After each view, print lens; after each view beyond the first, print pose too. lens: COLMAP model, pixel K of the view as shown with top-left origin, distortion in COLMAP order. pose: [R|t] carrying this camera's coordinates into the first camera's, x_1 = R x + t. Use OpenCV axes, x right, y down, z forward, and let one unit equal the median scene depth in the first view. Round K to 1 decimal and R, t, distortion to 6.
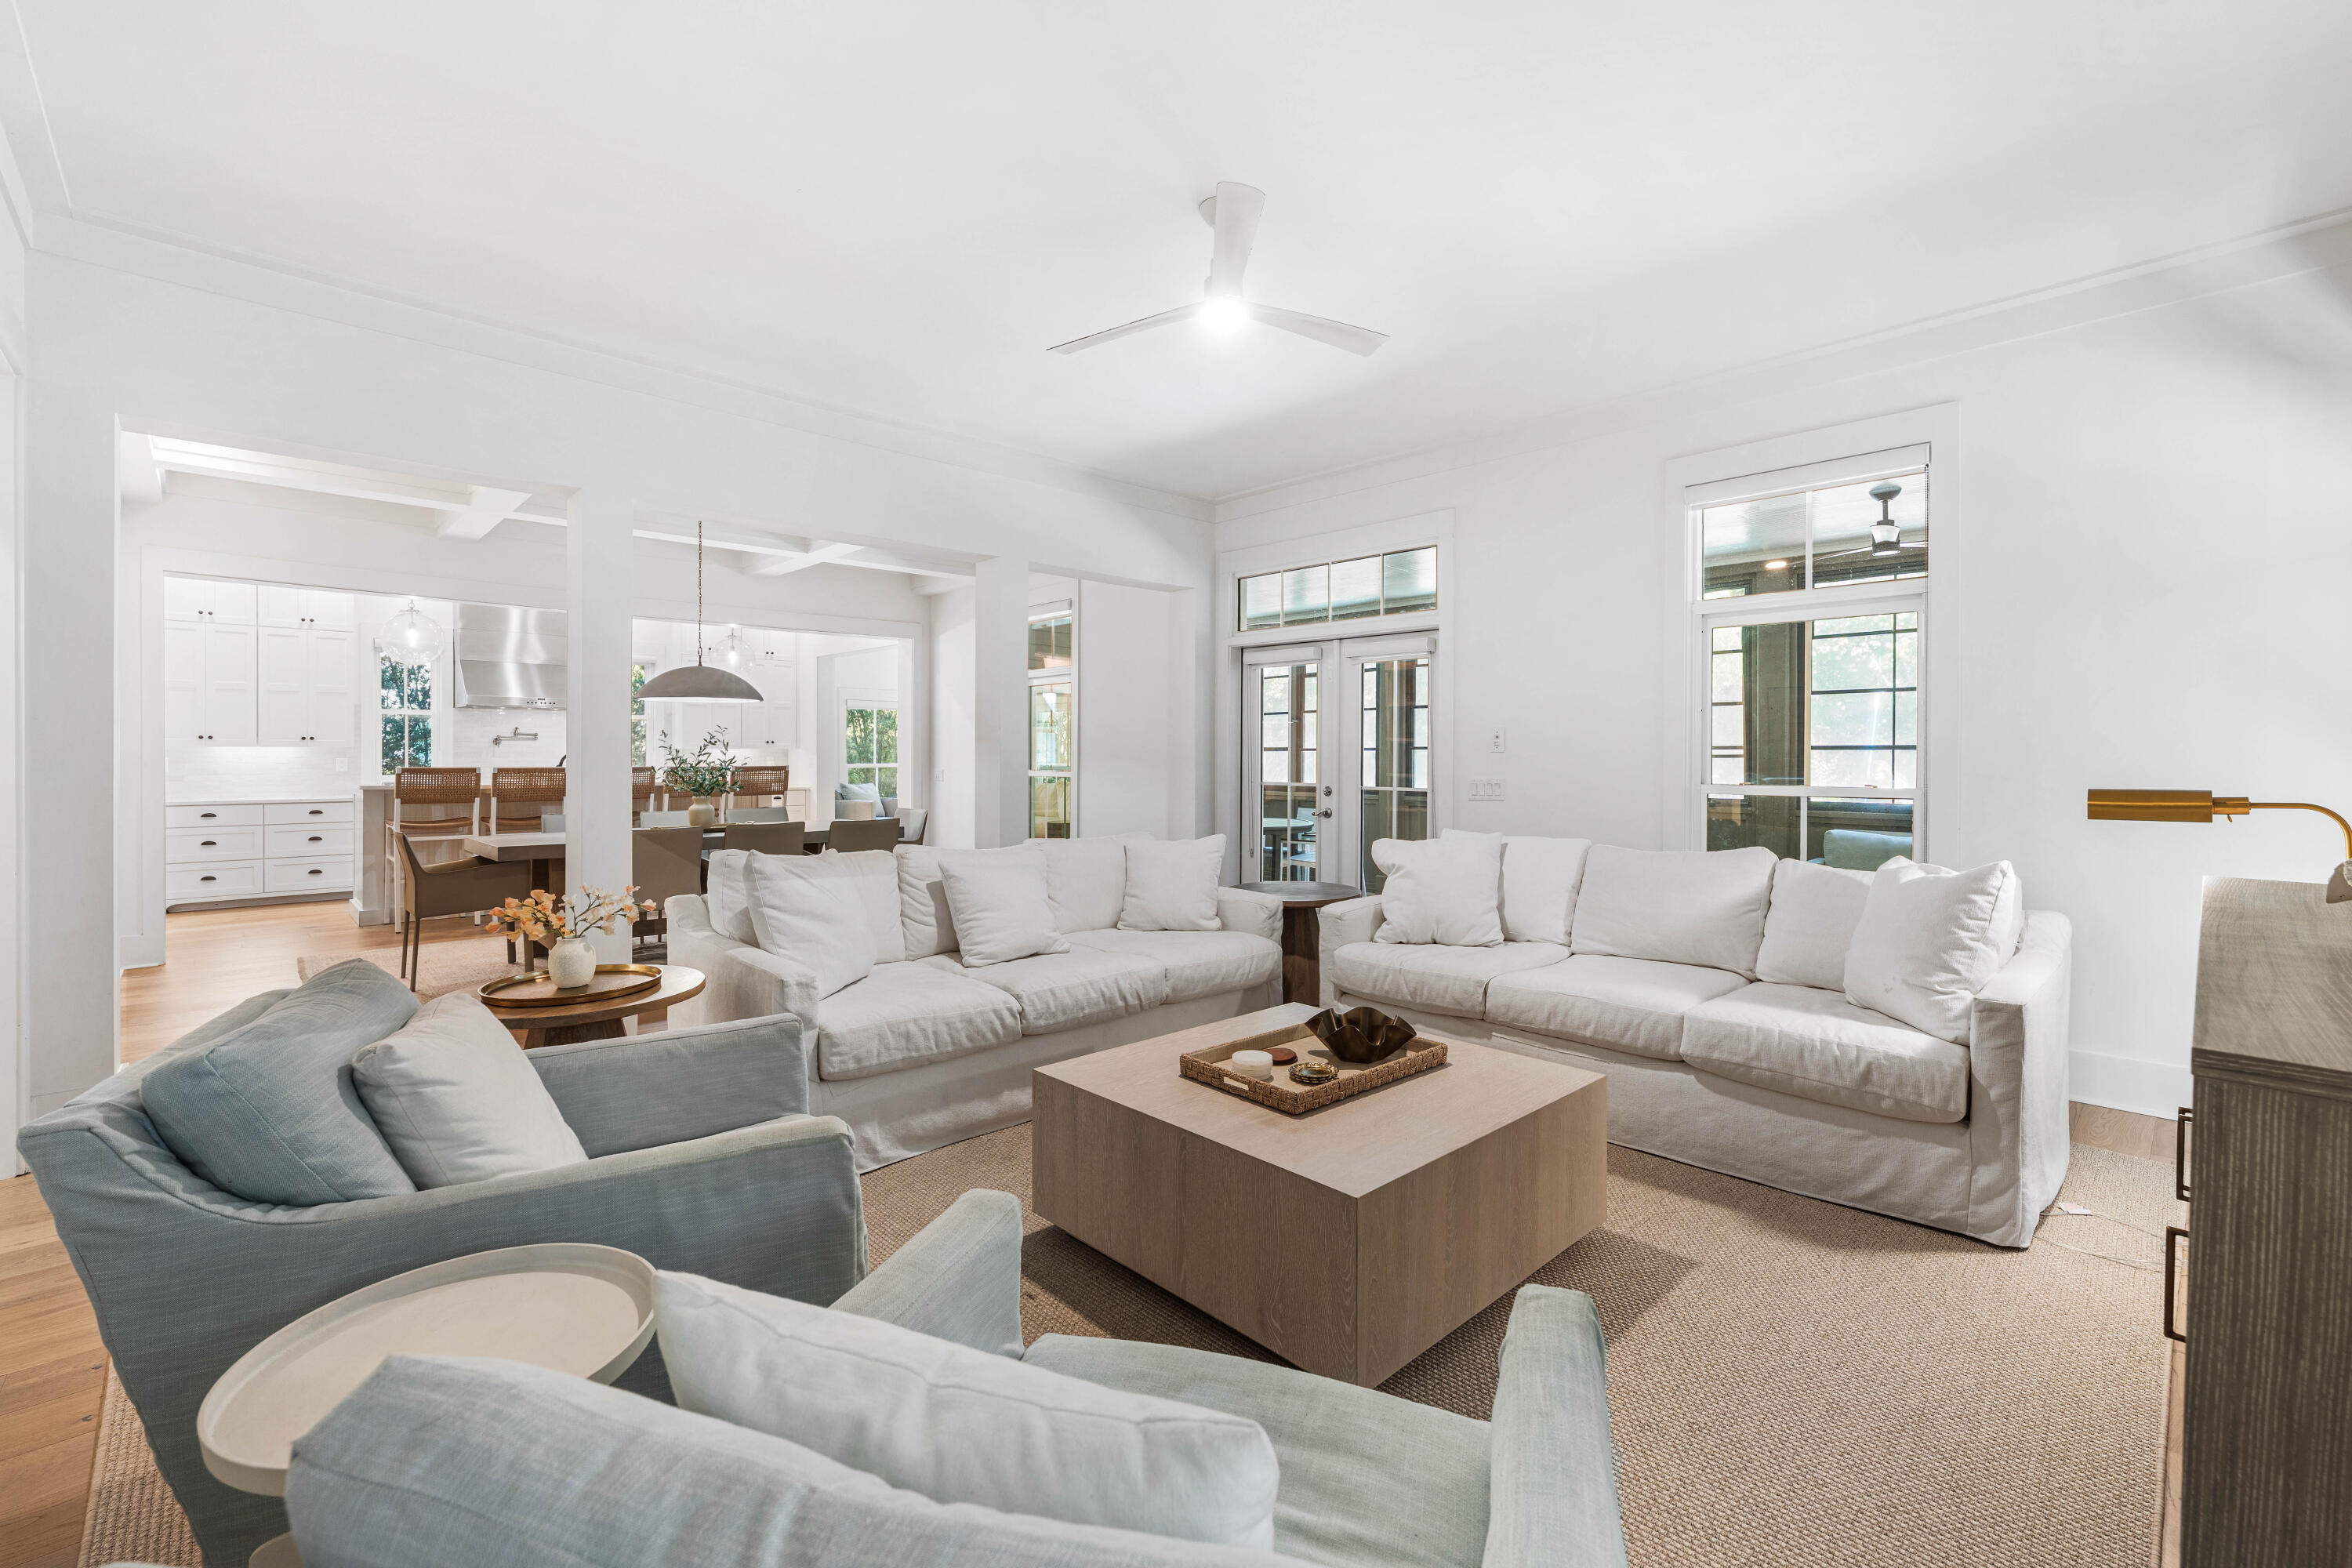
lens RADIAL K [[999.3, 0, 1171.9], [0, 999.3, 762.8], [0, 0, 1]] dist [0.001437, -0.000168]
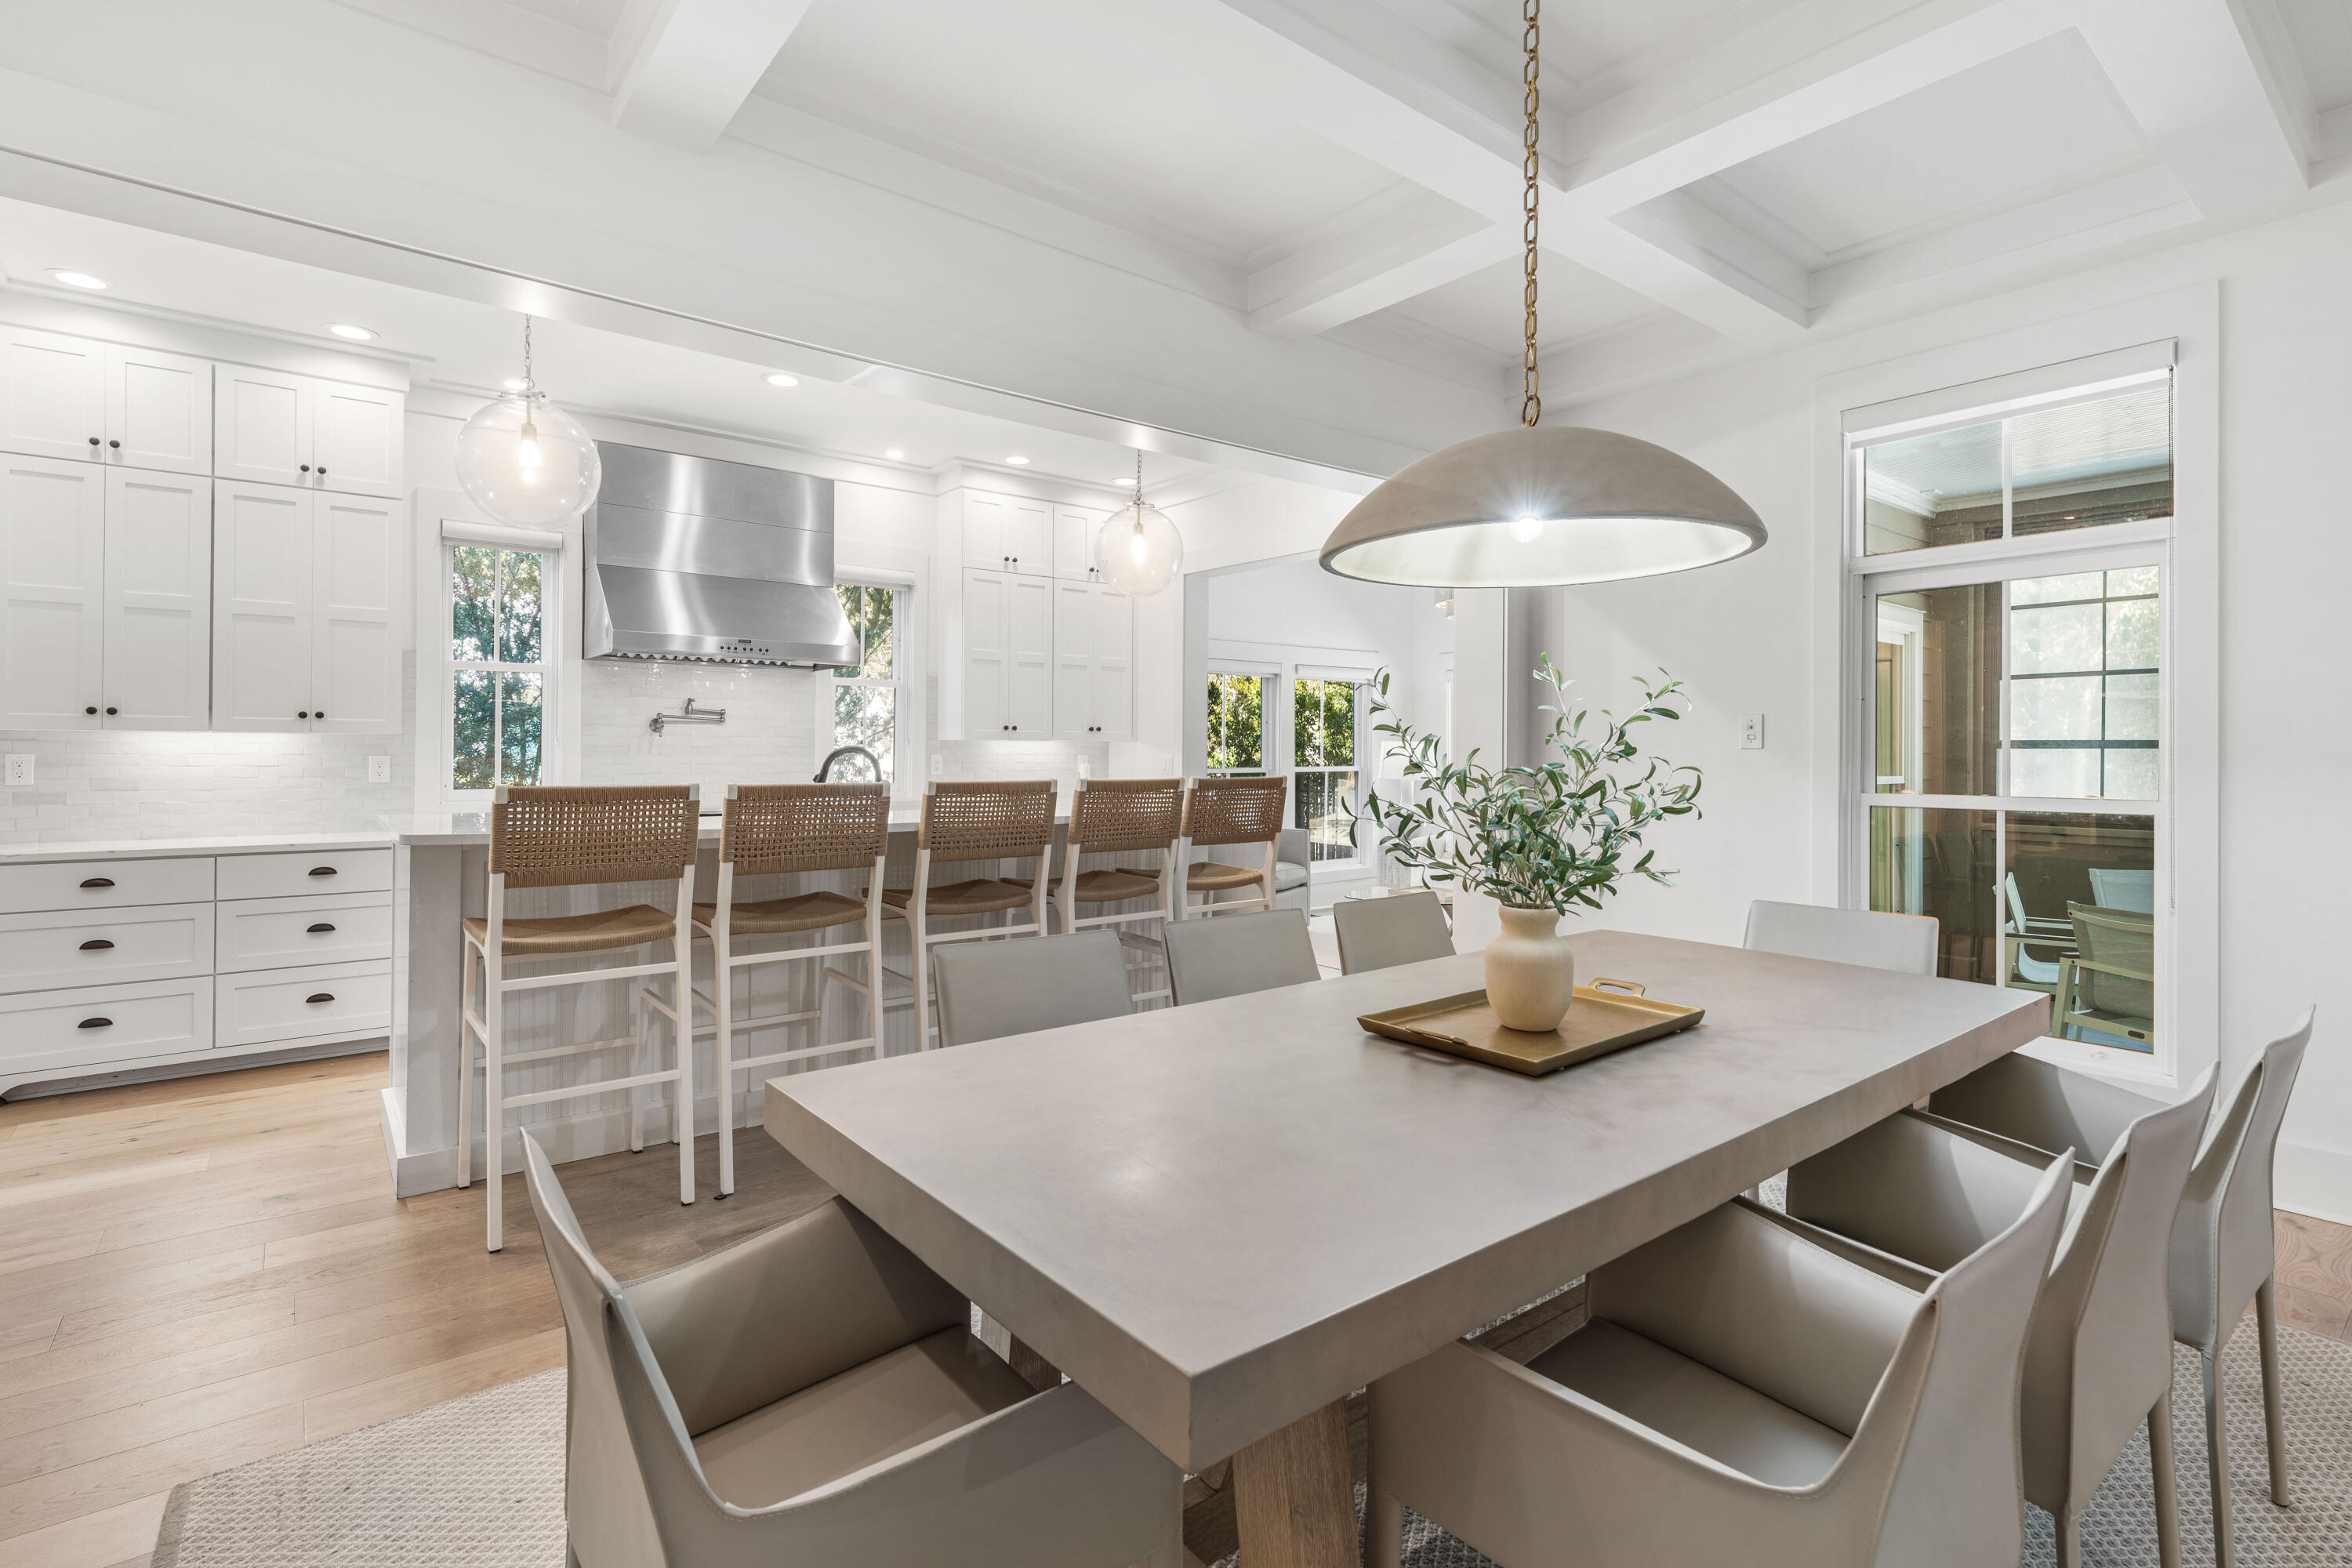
lens RADIAL K [[1106.5, 0, 1158.0], [0, 1106.5, 745.8], [0, 0, 1]] dist [0.001464, -0.001217]
pose [[0.995143, 0.001569, -0.098423, -0.412426], [-0.002838, 0.999915, -0.012761, -0.004333], [0.098395, 0.012978, 0.995063, 0.518295]]
